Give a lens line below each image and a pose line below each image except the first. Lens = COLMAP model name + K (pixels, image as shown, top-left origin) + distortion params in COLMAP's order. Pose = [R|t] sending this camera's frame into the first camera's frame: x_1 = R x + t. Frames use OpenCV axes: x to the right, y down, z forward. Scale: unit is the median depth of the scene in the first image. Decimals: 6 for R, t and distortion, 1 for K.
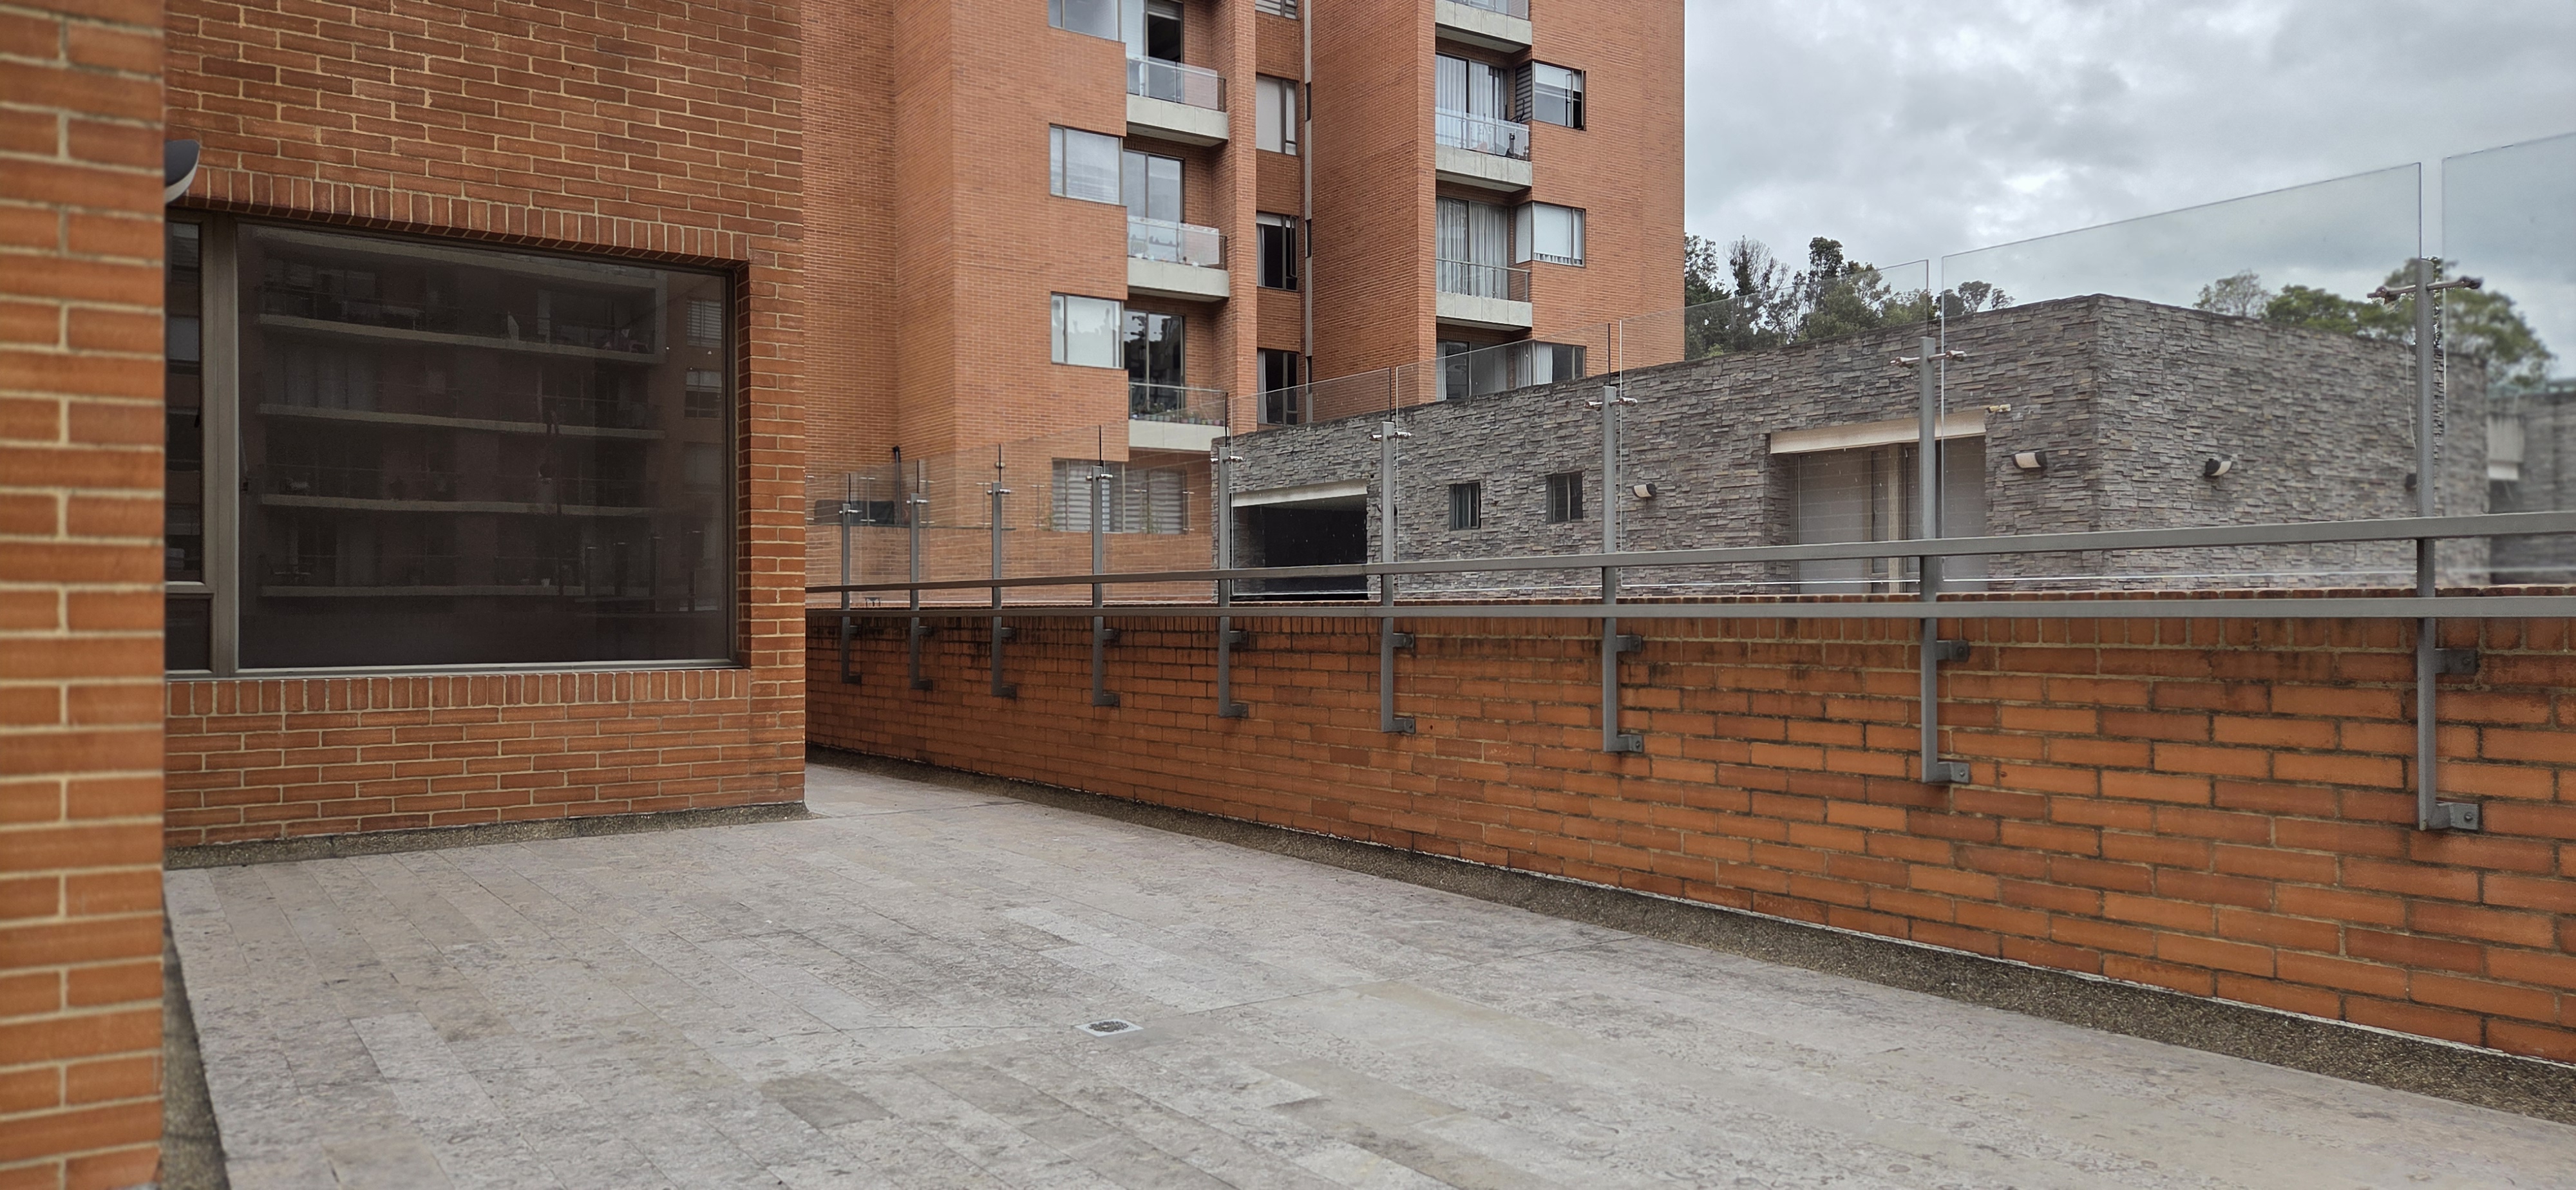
lens RADIAL K [[1724.0, 0, 1288.0], [0, 1724.0, 595.0], [0, 0, 1]] dist [0.084263, -0.081344]
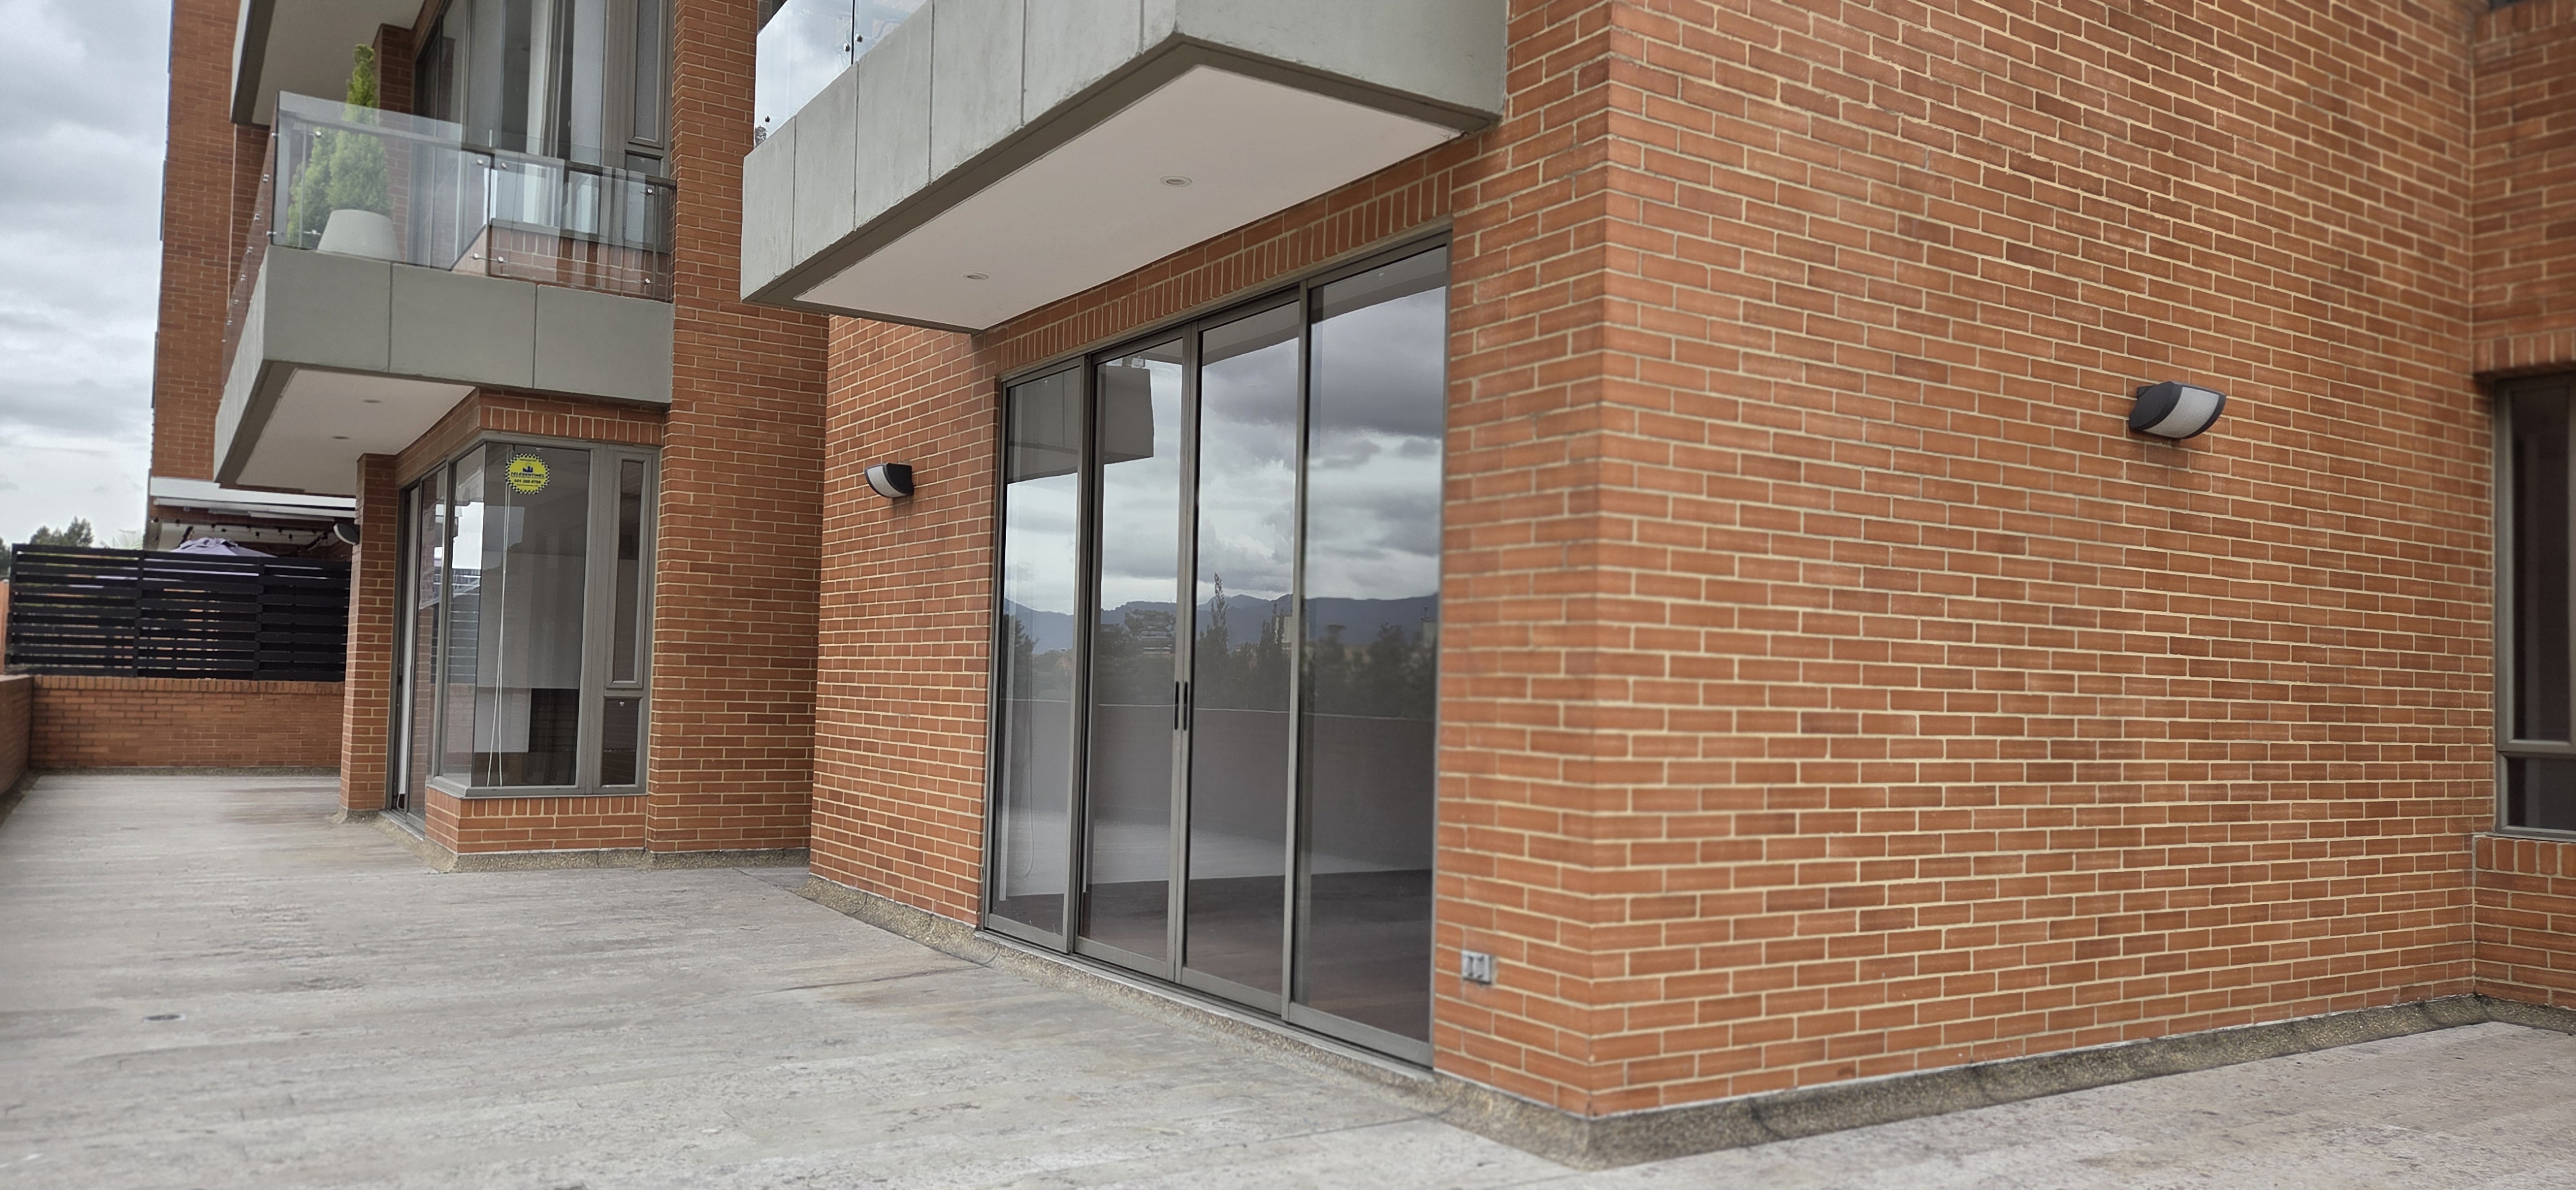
lens RADIAL K [[1724.0, 0, 1288.0], [0, 1724.0, 595.0], [0, 0, 1]] dist [0.084263, -0.081344]
pose [[-0.018457, -0.047300, -0.998710, 1.053106], [-0.019314, 0.998711, -0.046944, -0.079574], [0.999643, 0.018422, -0.019347, 0.753758]]
